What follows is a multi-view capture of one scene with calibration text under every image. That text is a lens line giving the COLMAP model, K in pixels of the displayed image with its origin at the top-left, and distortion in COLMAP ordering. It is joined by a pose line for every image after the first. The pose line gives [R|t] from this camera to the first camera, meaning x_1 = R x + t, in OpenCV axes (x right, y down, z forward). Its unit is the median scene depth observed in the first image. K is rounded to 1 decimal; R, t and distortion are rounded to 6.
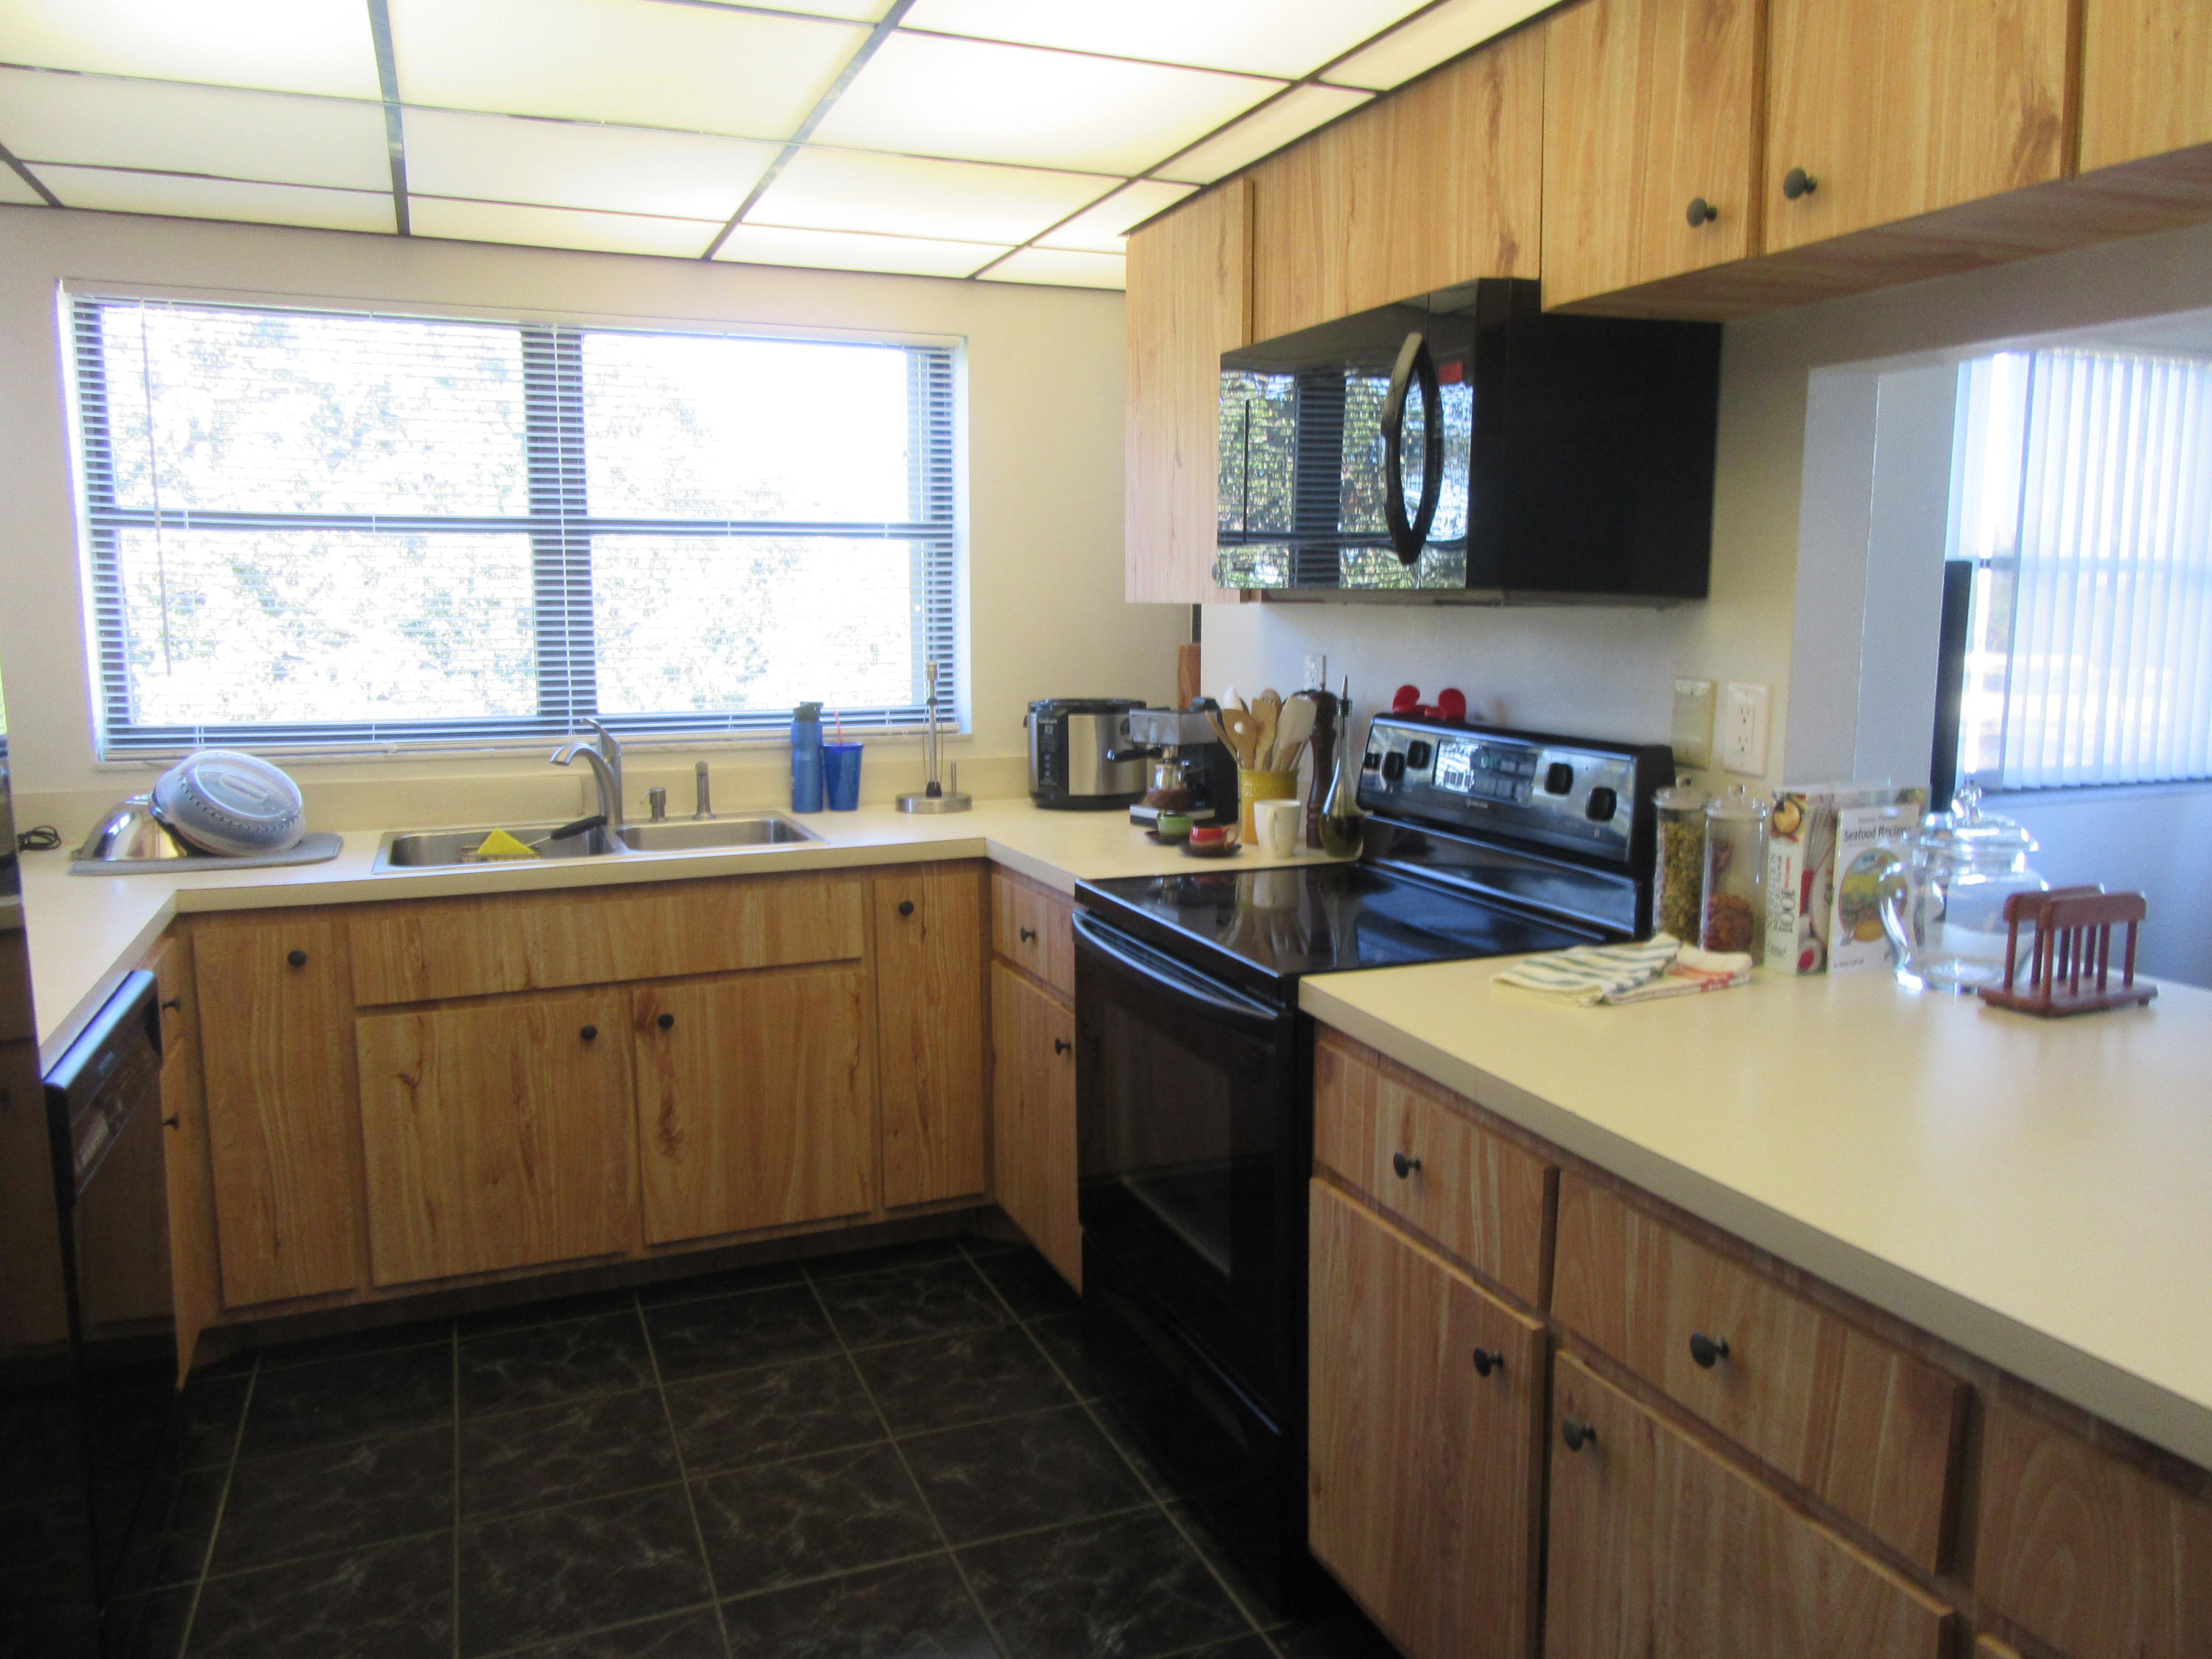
lens RADIAL K [[1635.3, 0, 1113.3], [0, 1635.3, 811.8], [0, 0, 1]] dist [-0.008274, 0.009325]
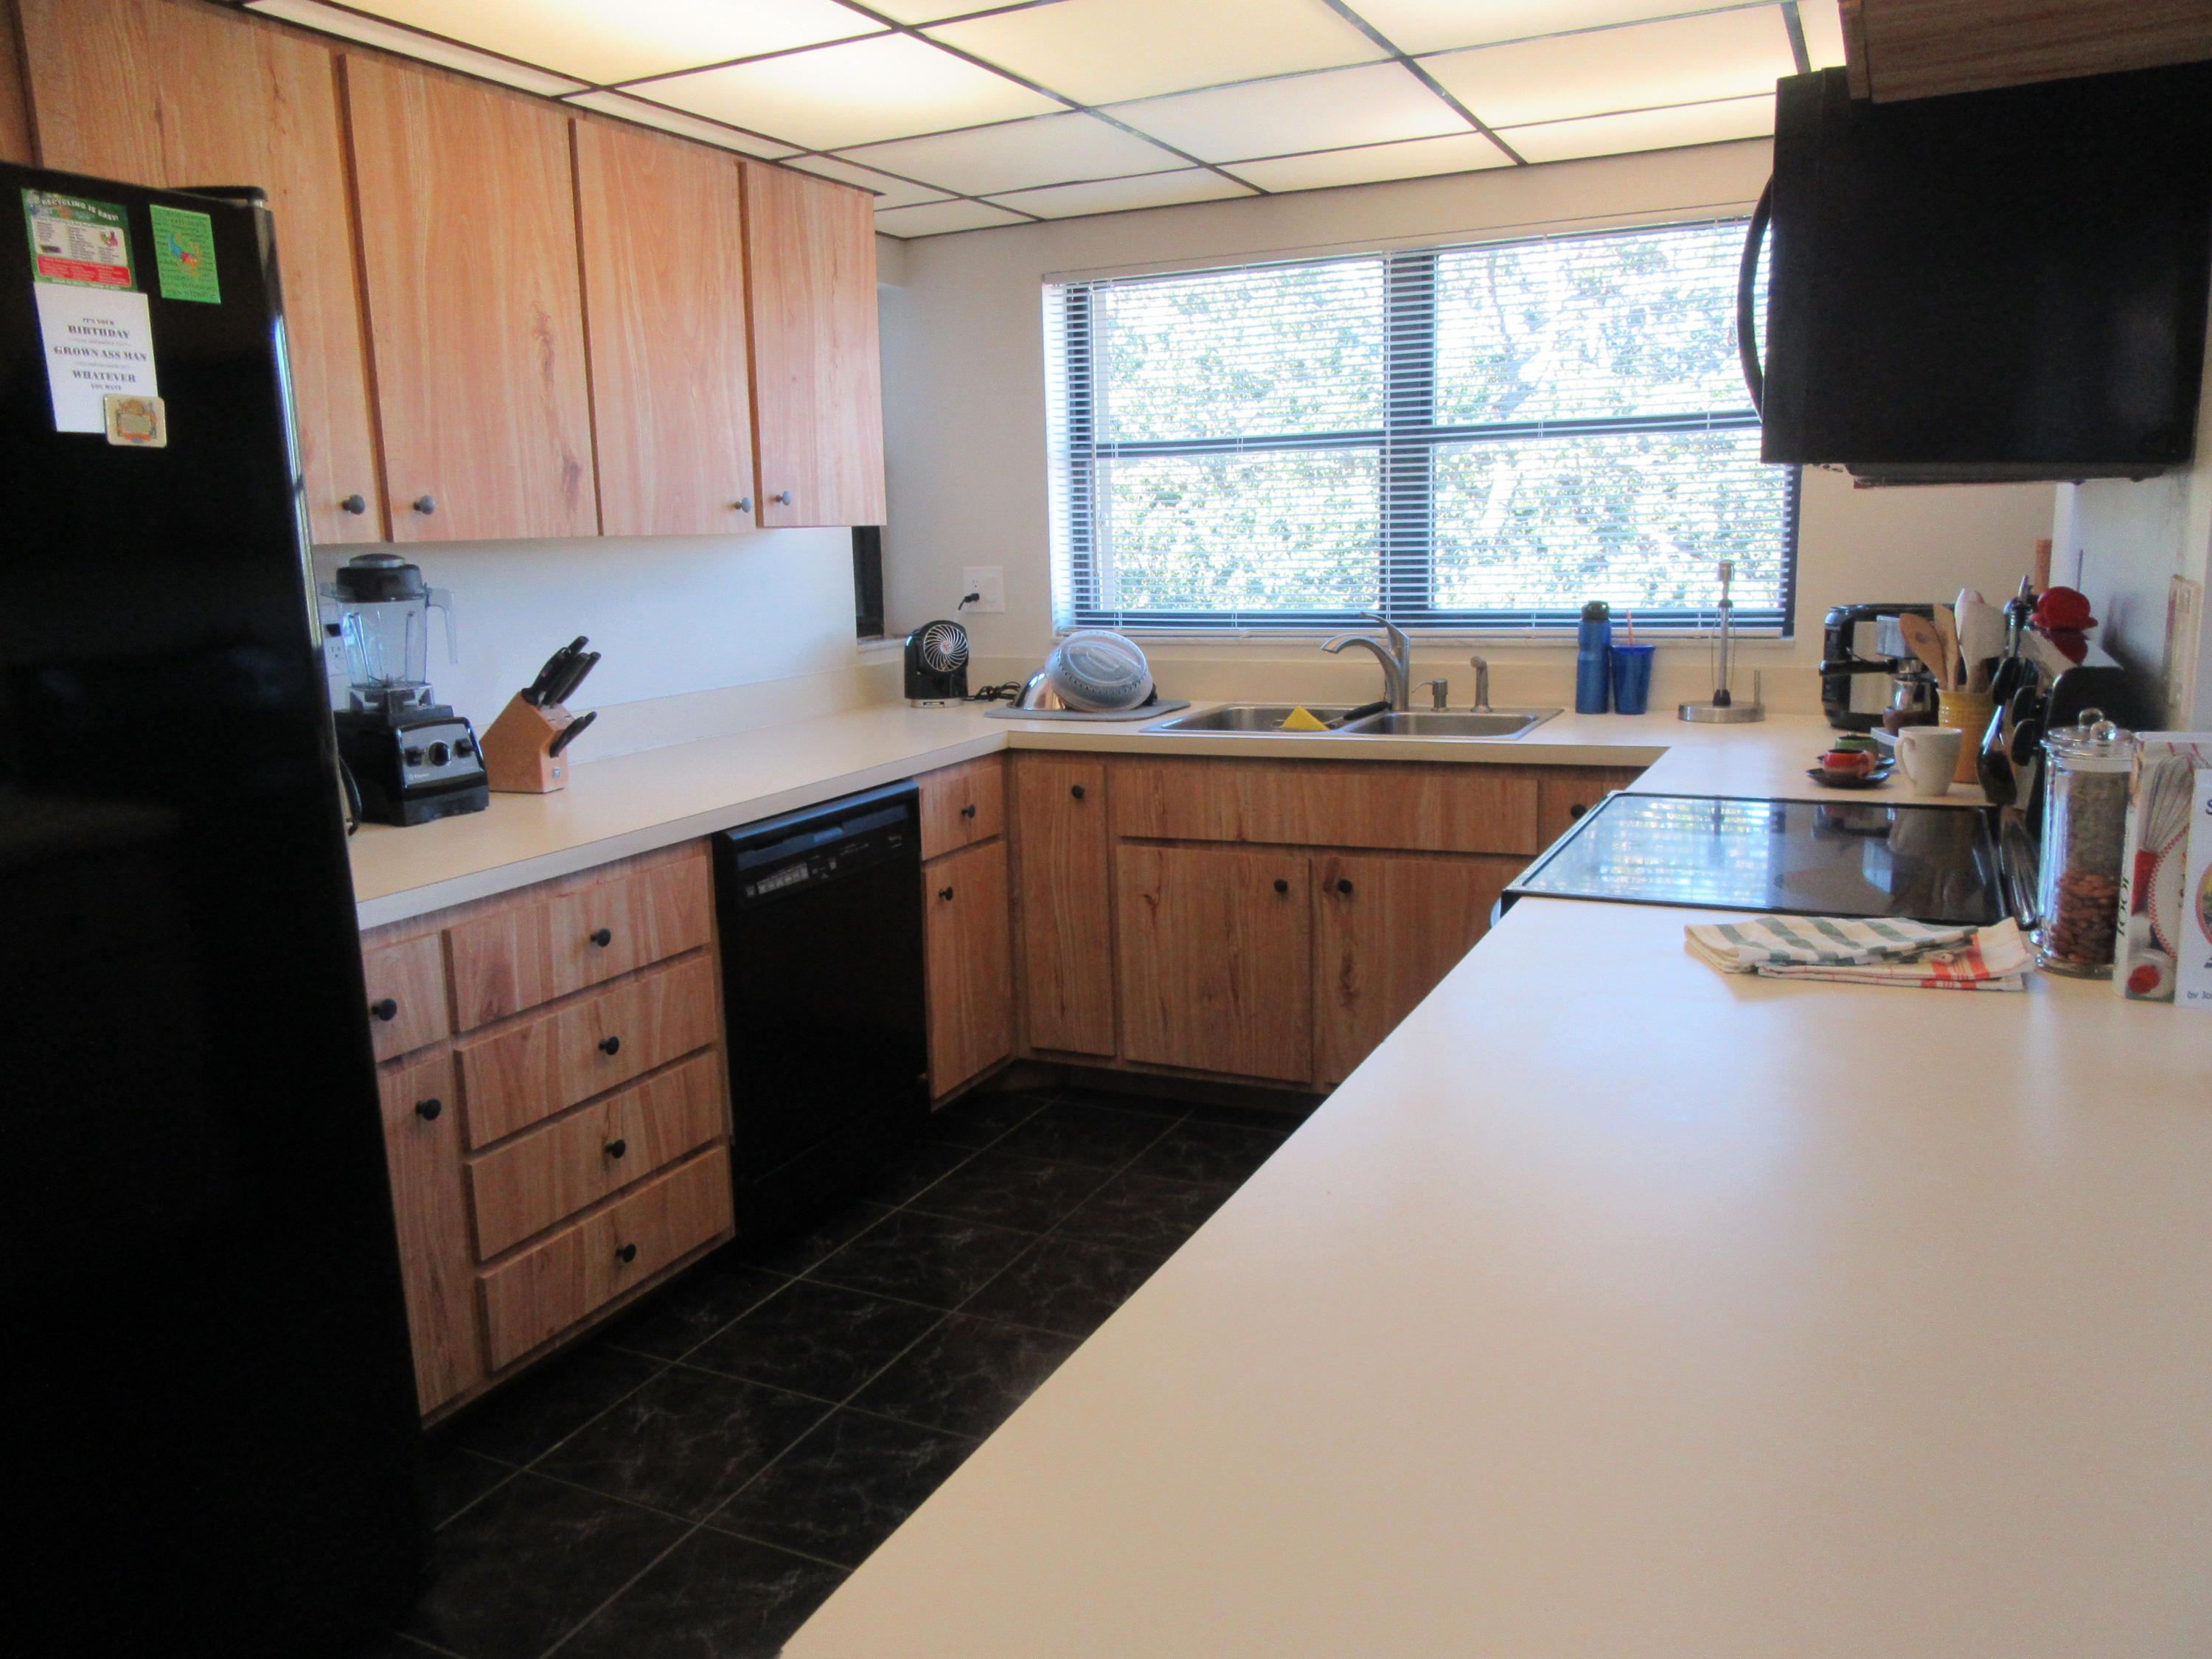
lens RADIAL K [[1635.3, 0, 1113.3], [0, 1635.3, 811.8], [0, 0, 1]] dist [-0.008274, 0.009325]
pose [[0.670820, 0.109607, -0.733476, 0.424859], [-0.067936, 0.993942, 0.086396, -0.007497], [0.738502, -0.008127, 0.674202, 0.134345]]
